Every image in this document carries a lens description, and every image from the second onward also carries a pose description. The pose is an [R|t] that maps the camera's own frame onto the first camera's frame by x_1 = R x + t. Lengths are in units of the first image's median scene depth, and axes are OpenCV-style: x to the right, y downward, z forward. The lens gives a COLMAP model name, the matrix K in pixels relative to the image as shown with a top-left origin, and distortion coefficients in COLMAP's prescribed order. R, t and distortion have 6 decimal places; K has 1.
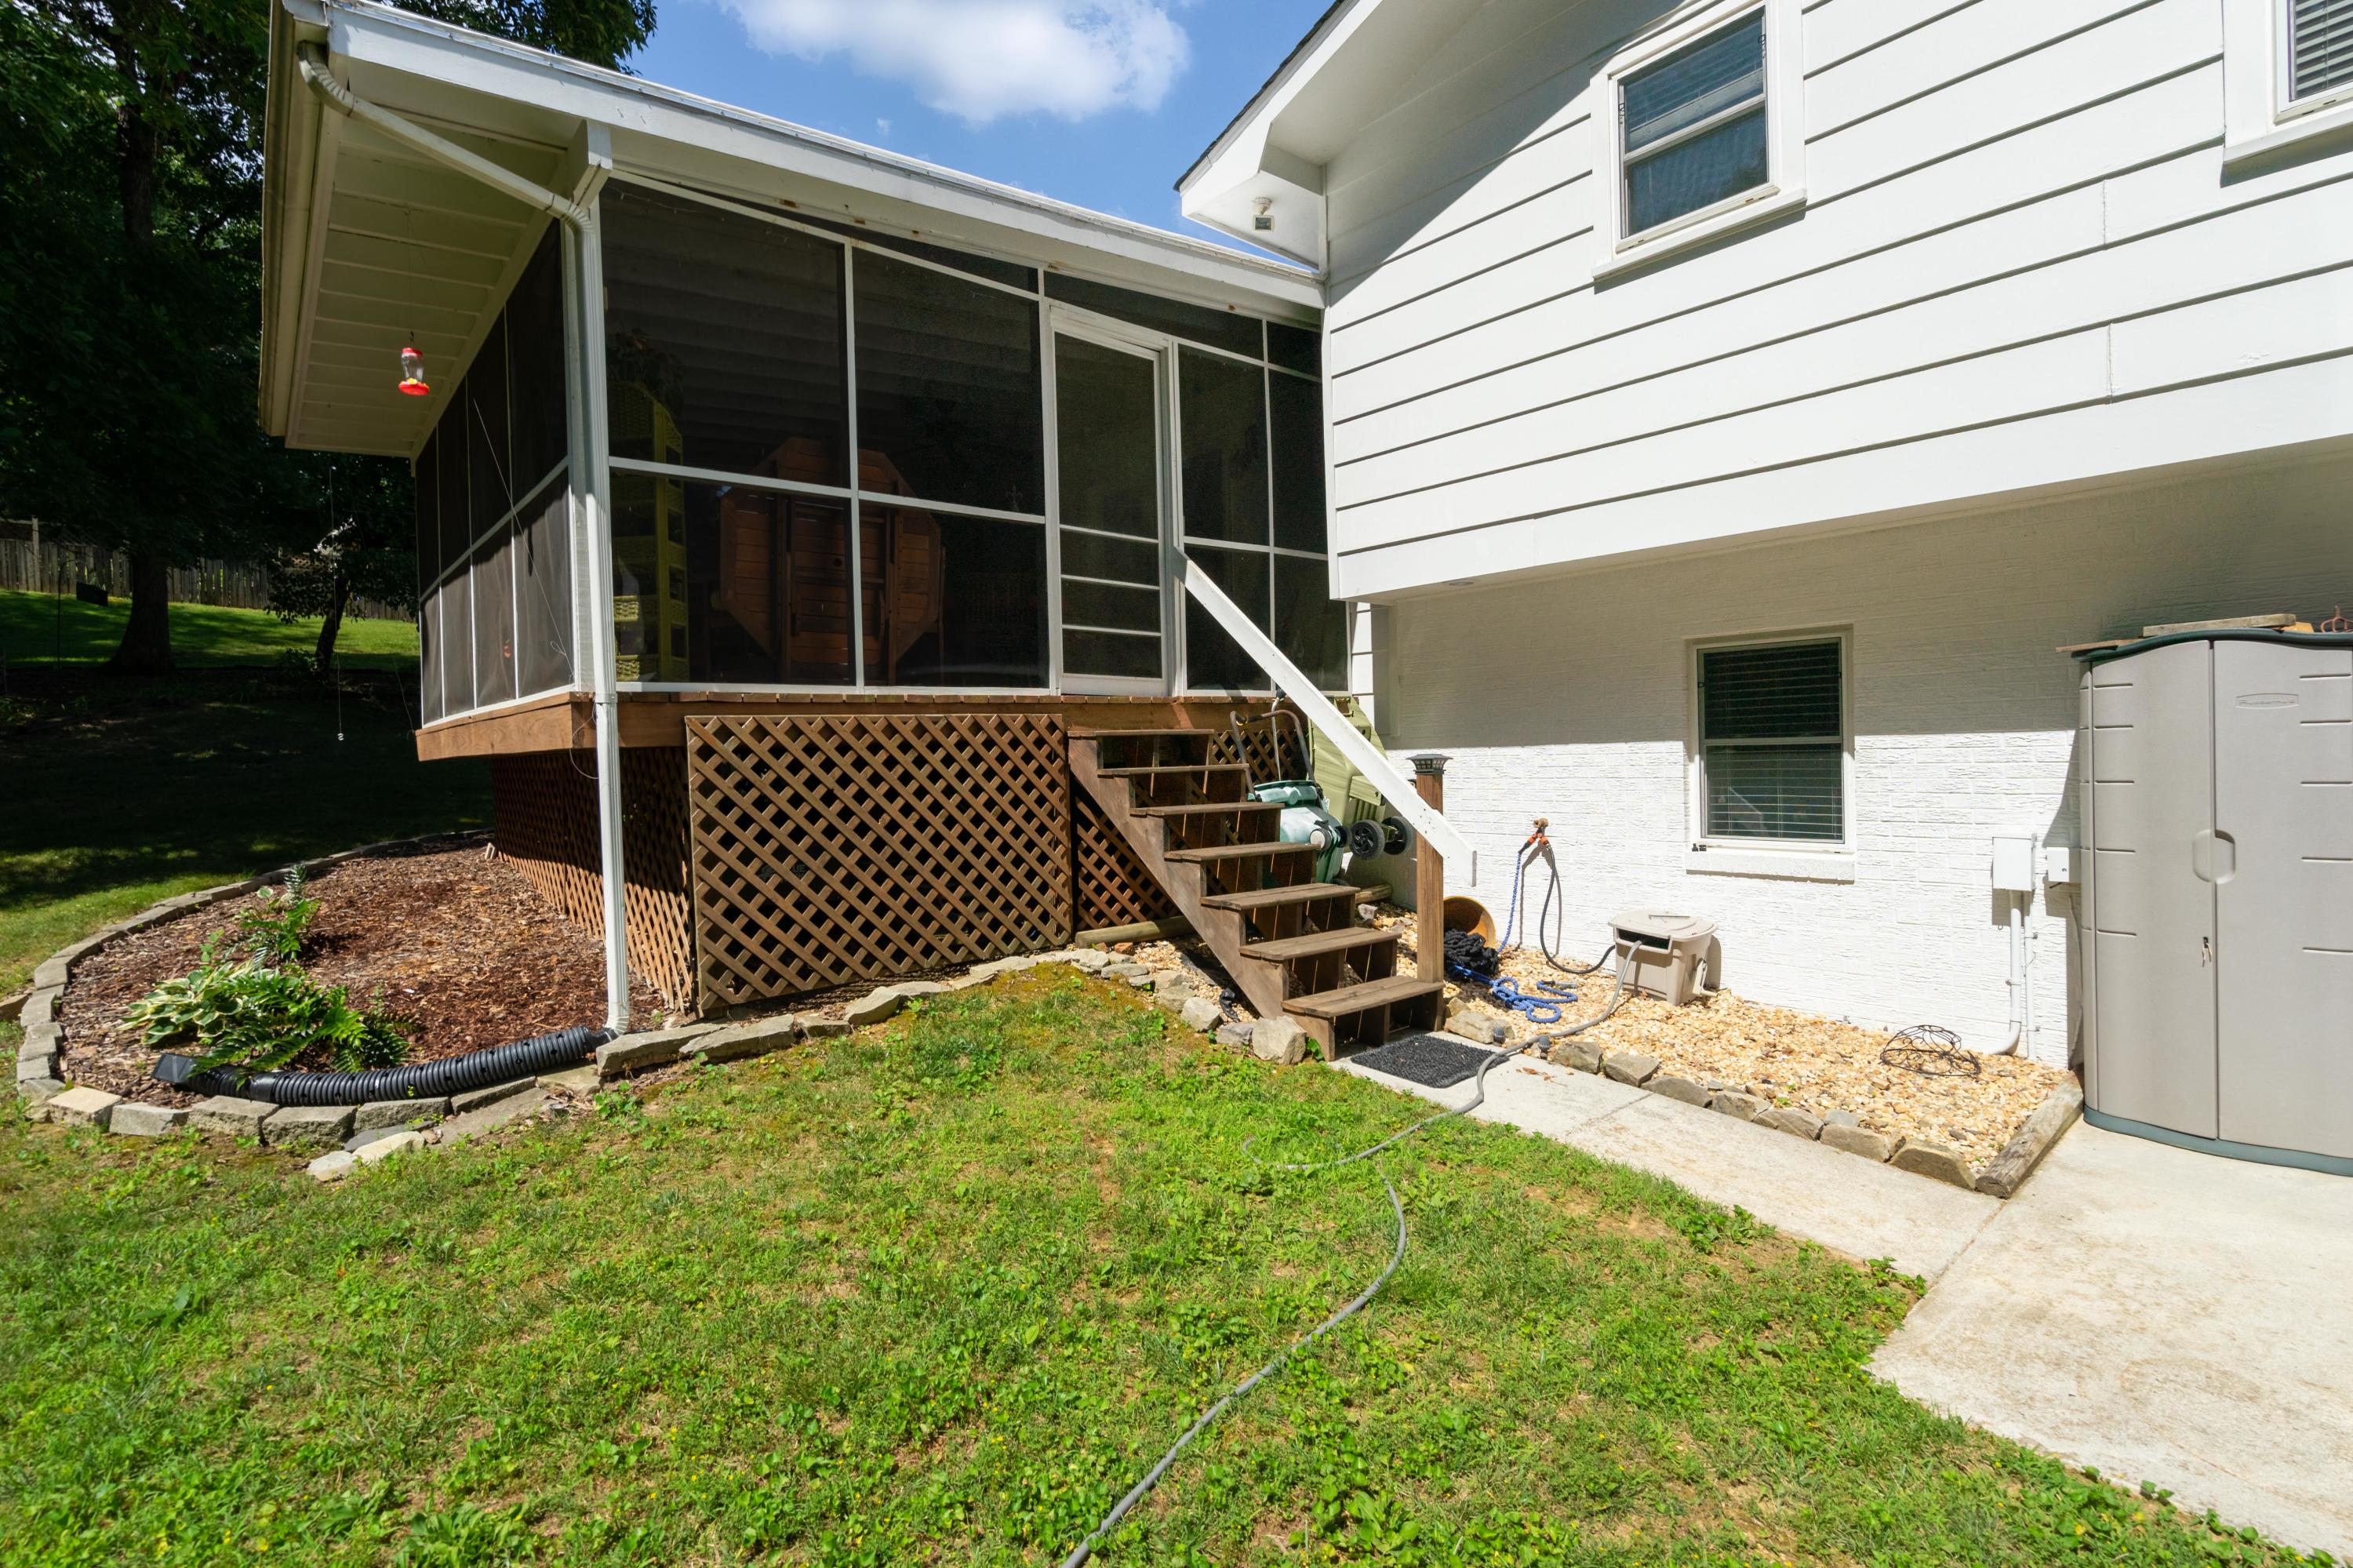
lens RADIAL K [[1080.2, 0, 1168.0], [0, 1080.2, 769.7], [0, 0, 1]] dist [0.002204, -0.000571]
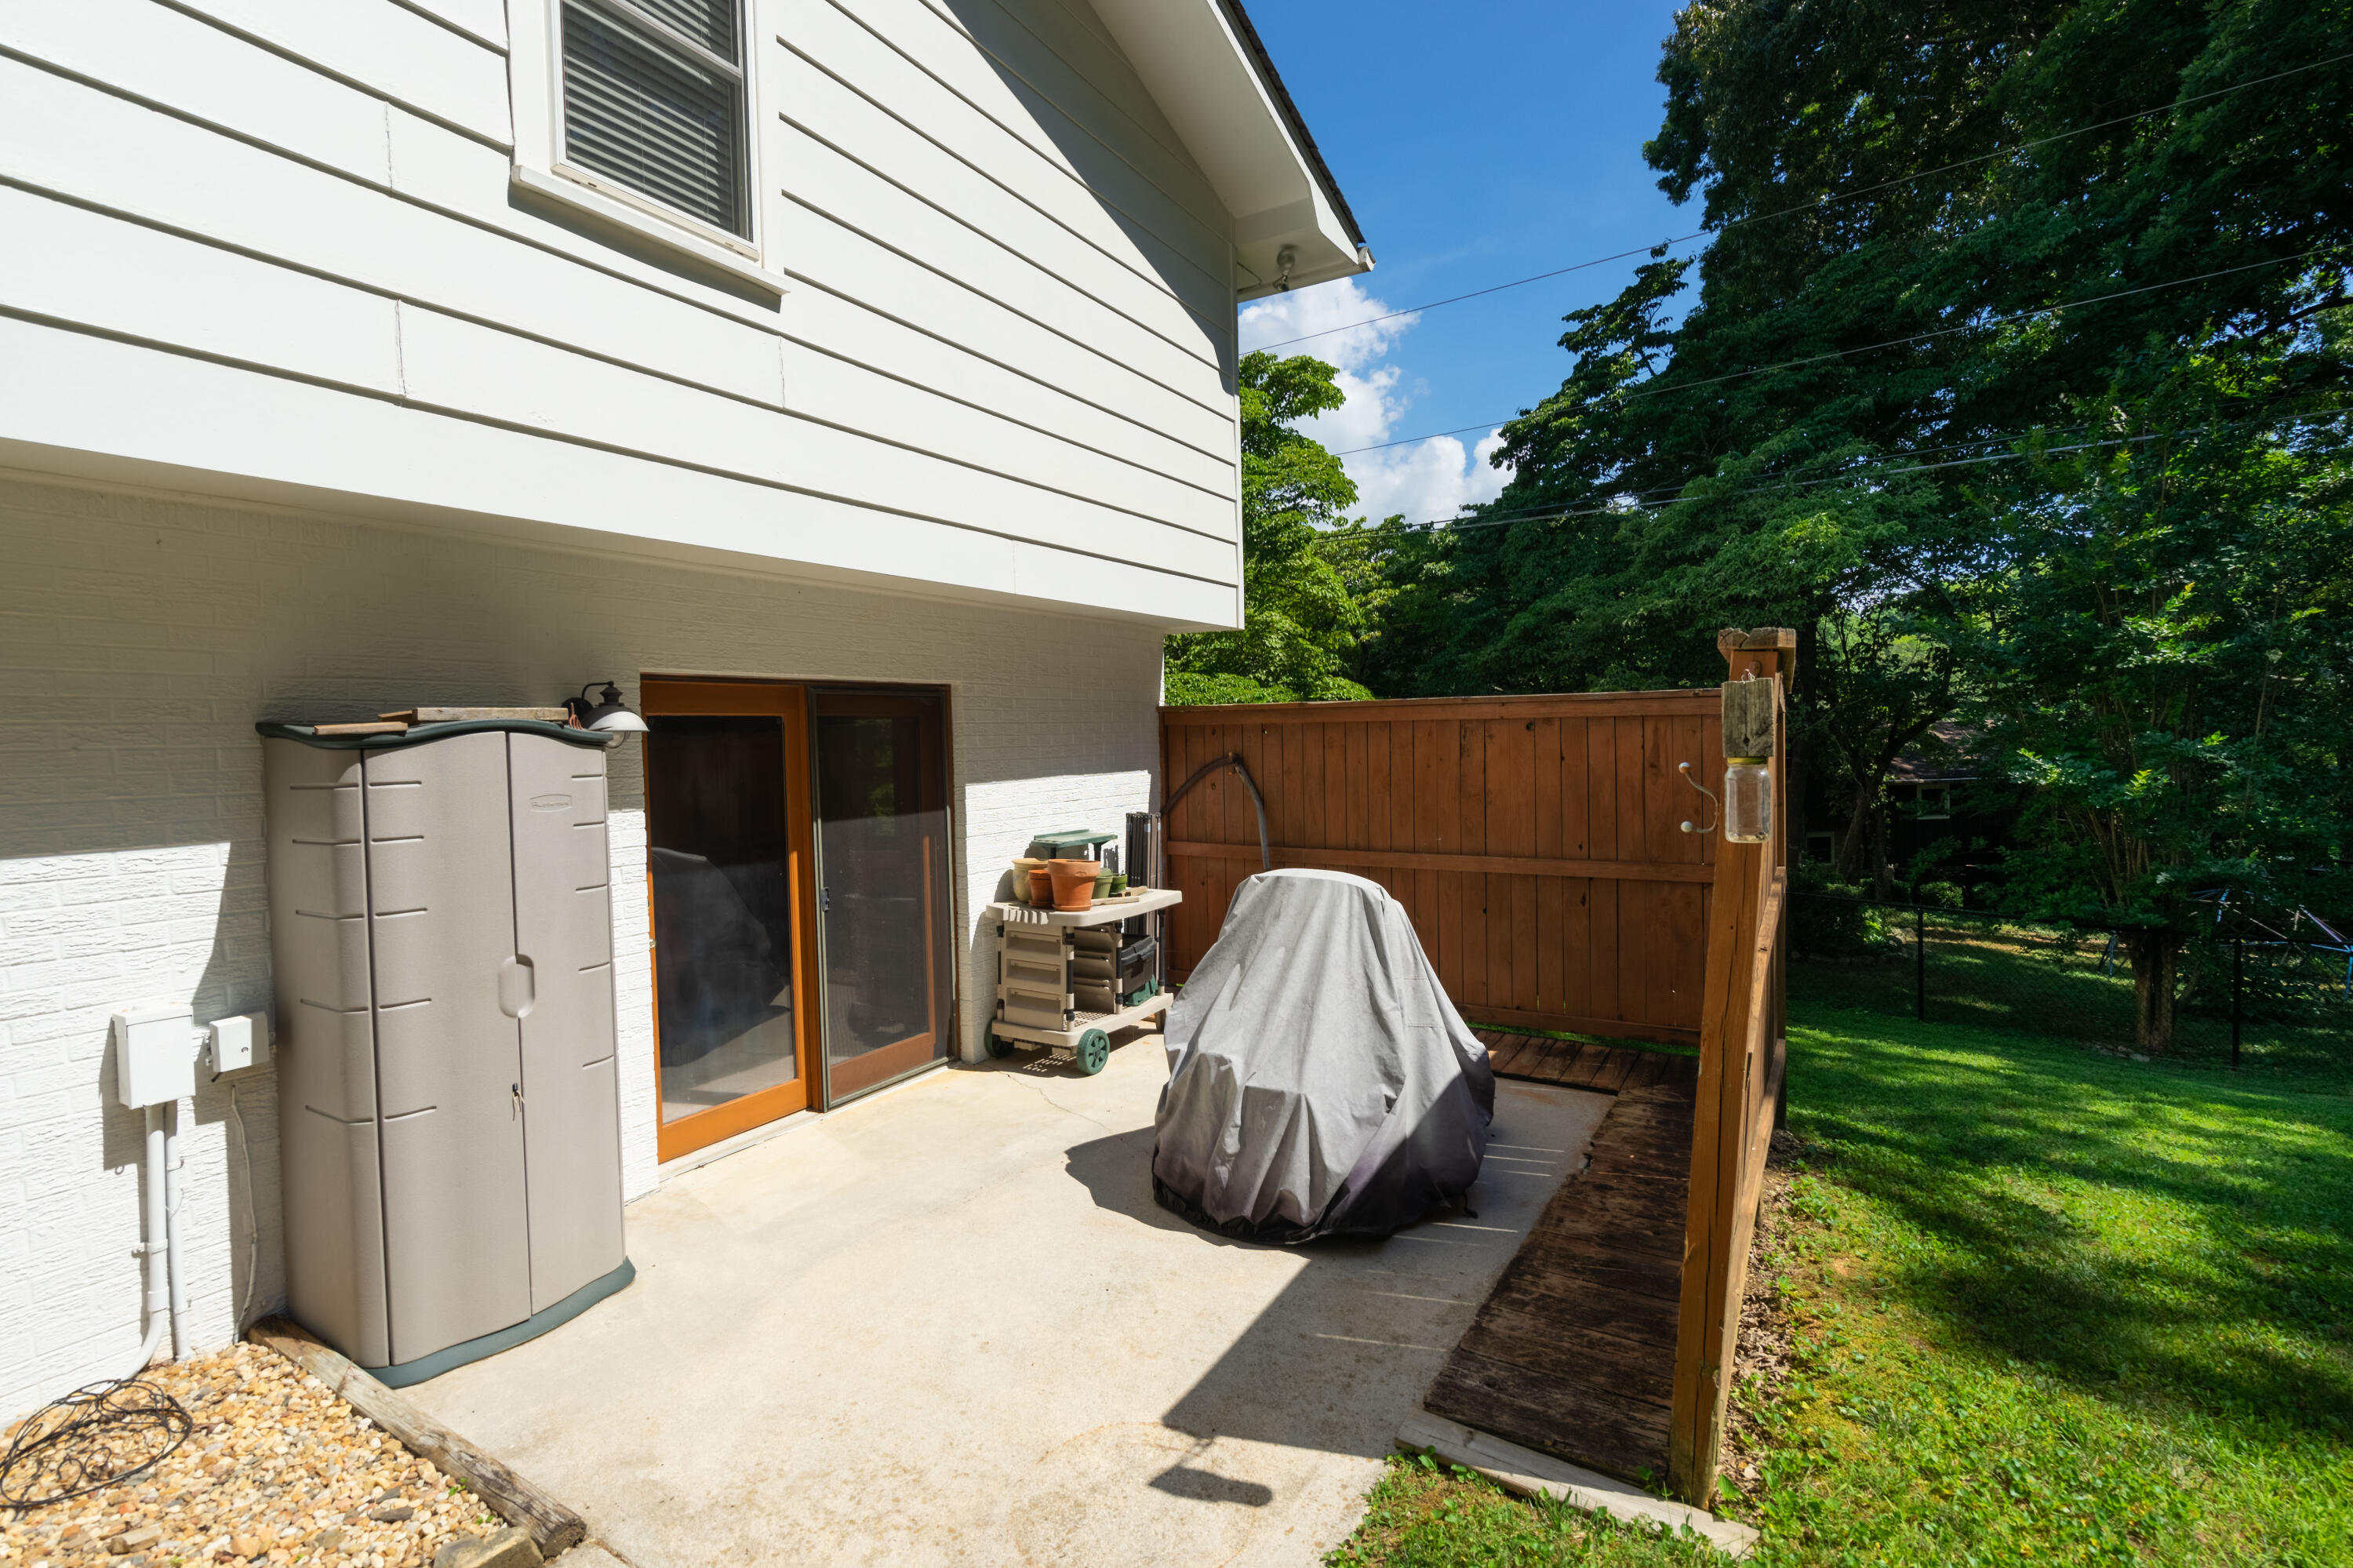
lens RADIAL K [[1080.2, 0, 1173.5], [0, 1080.2, 761.3], [0, 0, 1]] dist [0.002204, -0.000571]
pose [[-0.317915, 0.006700, 0.948095, -0.001761], [0.041373, 0.999121, 0.006812, -0.054666], [-0.947216, 0.041391, -0.317913, 0.522527]]
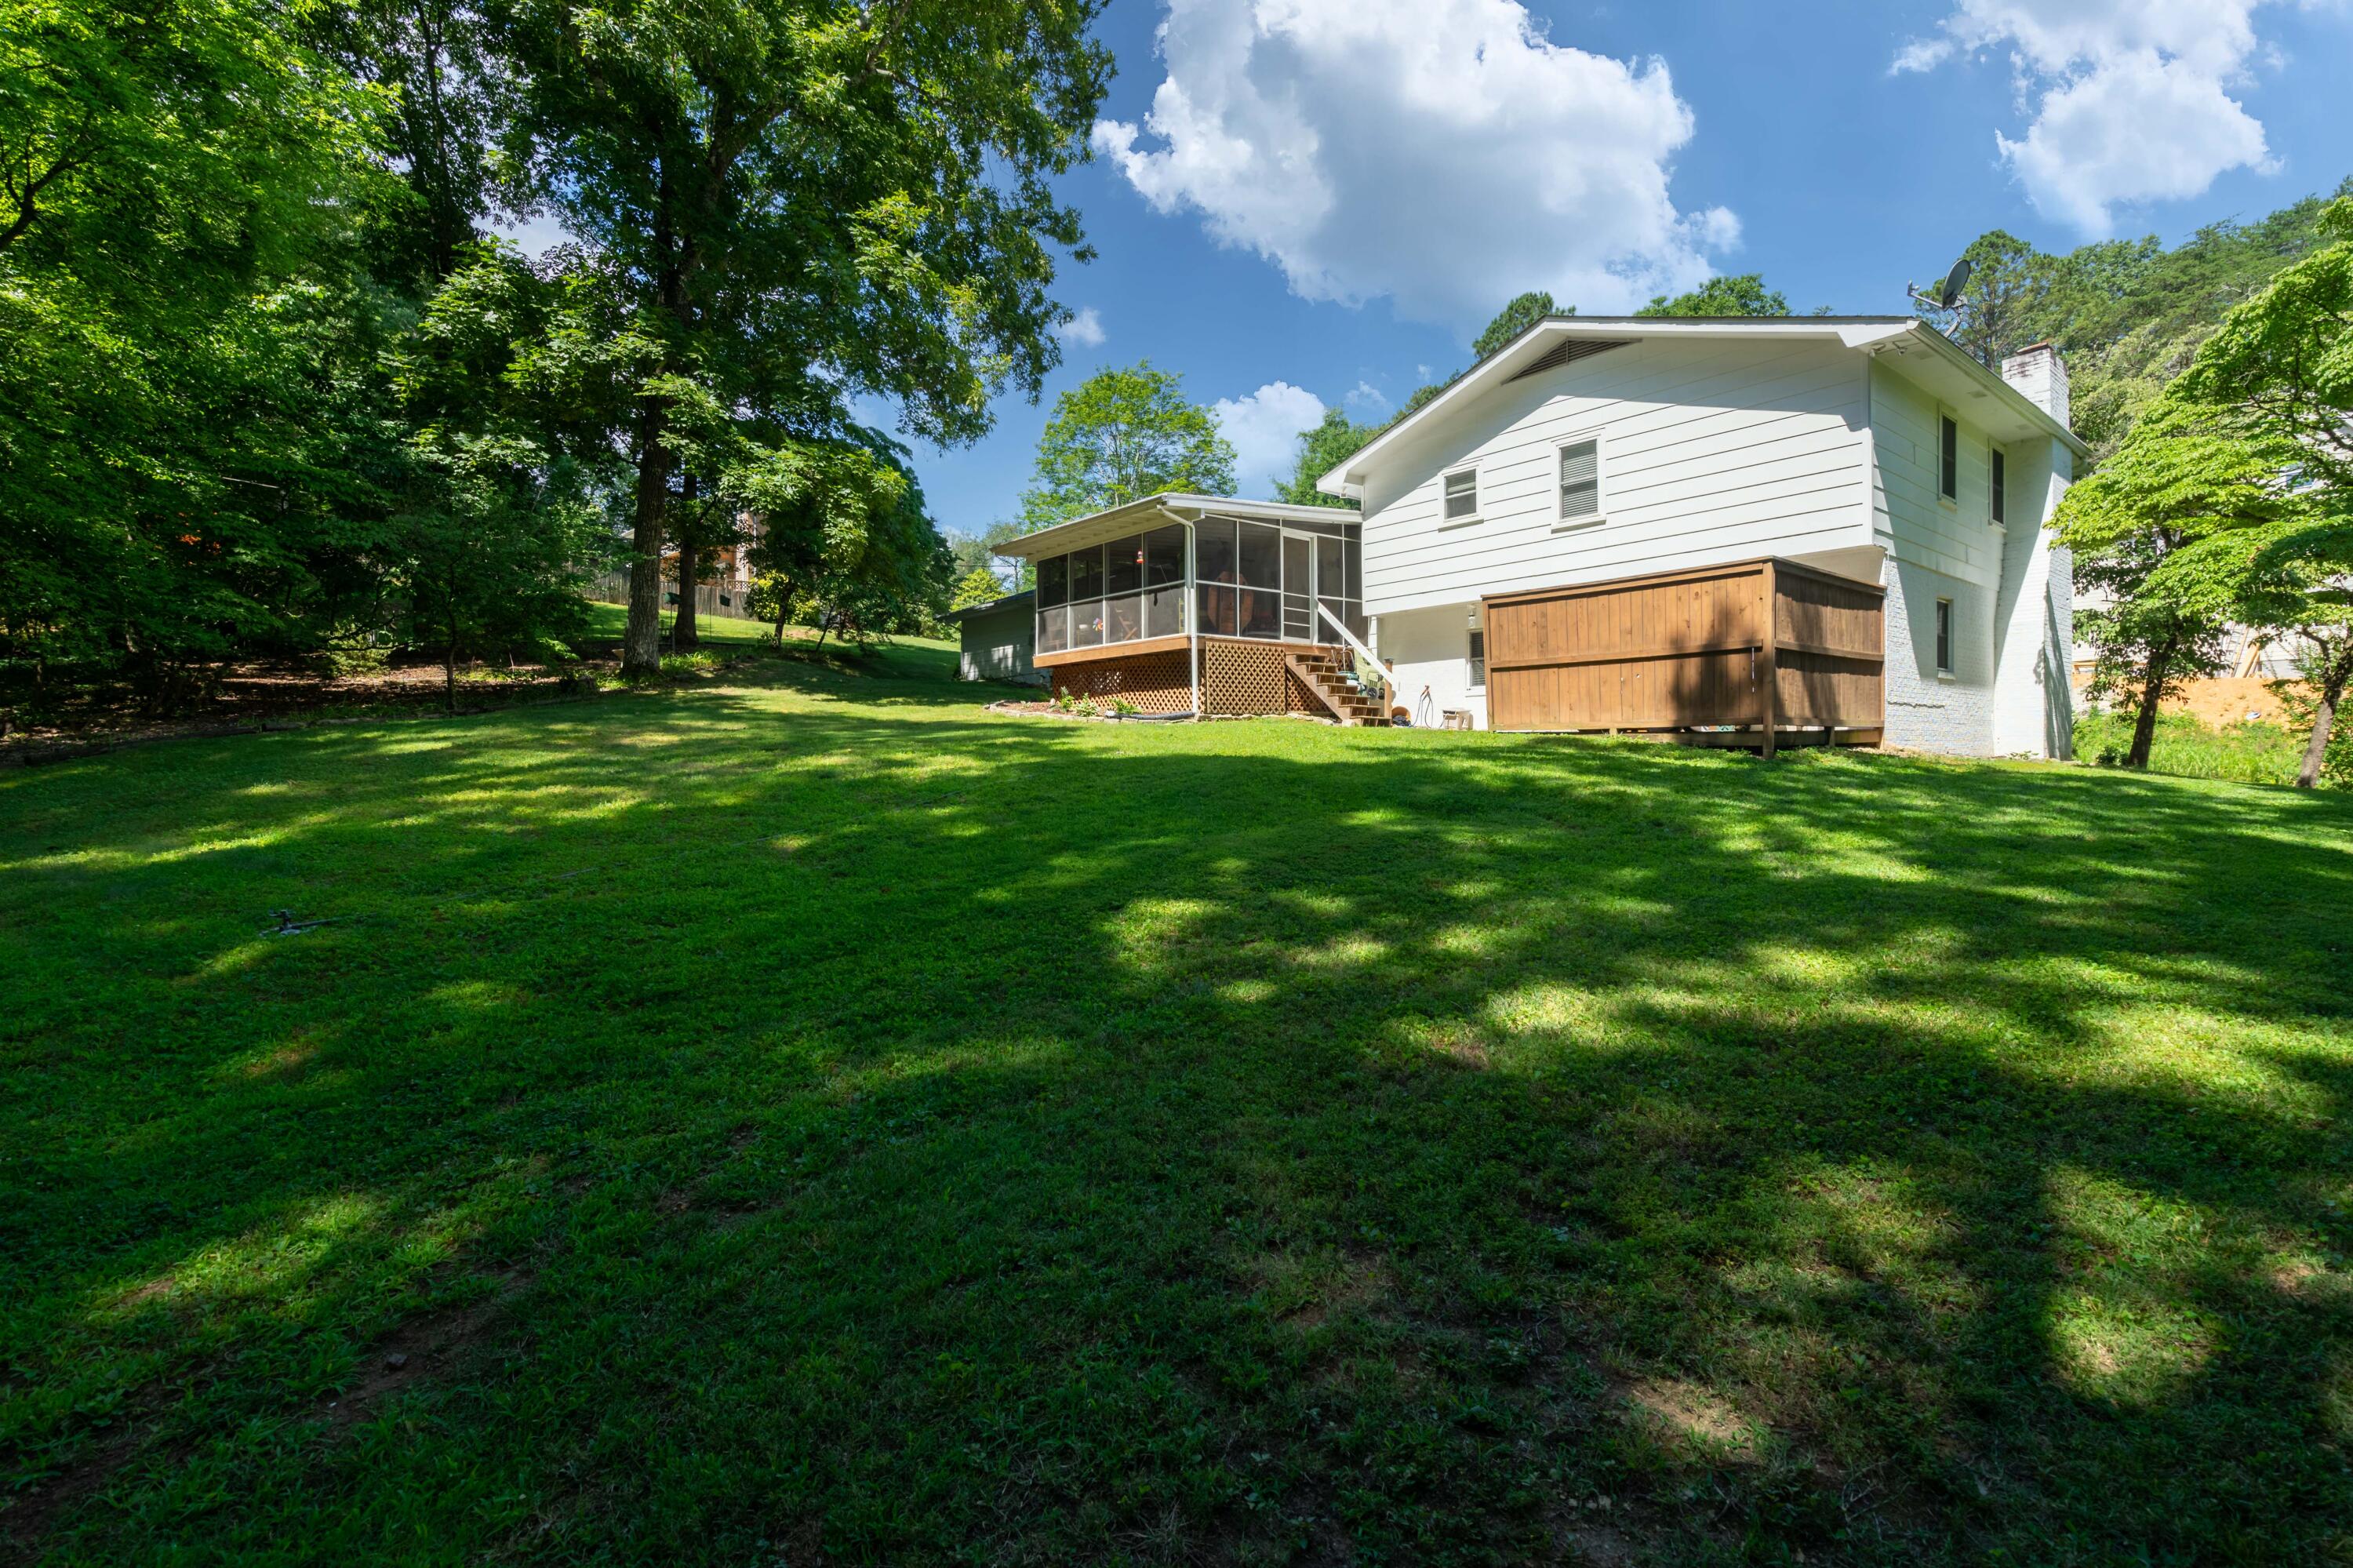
lens RADIAL K [[1080.2, 0, 1177.6], [0, 1080.2, 767.4], [0, 0, 1]] dist [0.002204, -0.000571]
pose [[0.999733, 0.018983, -0.013206, -0.397485], [-0.019065, 0.999800, -0.006078, 0.368874], [0.013088, 0.006328, 0.999894, -2.520062]]
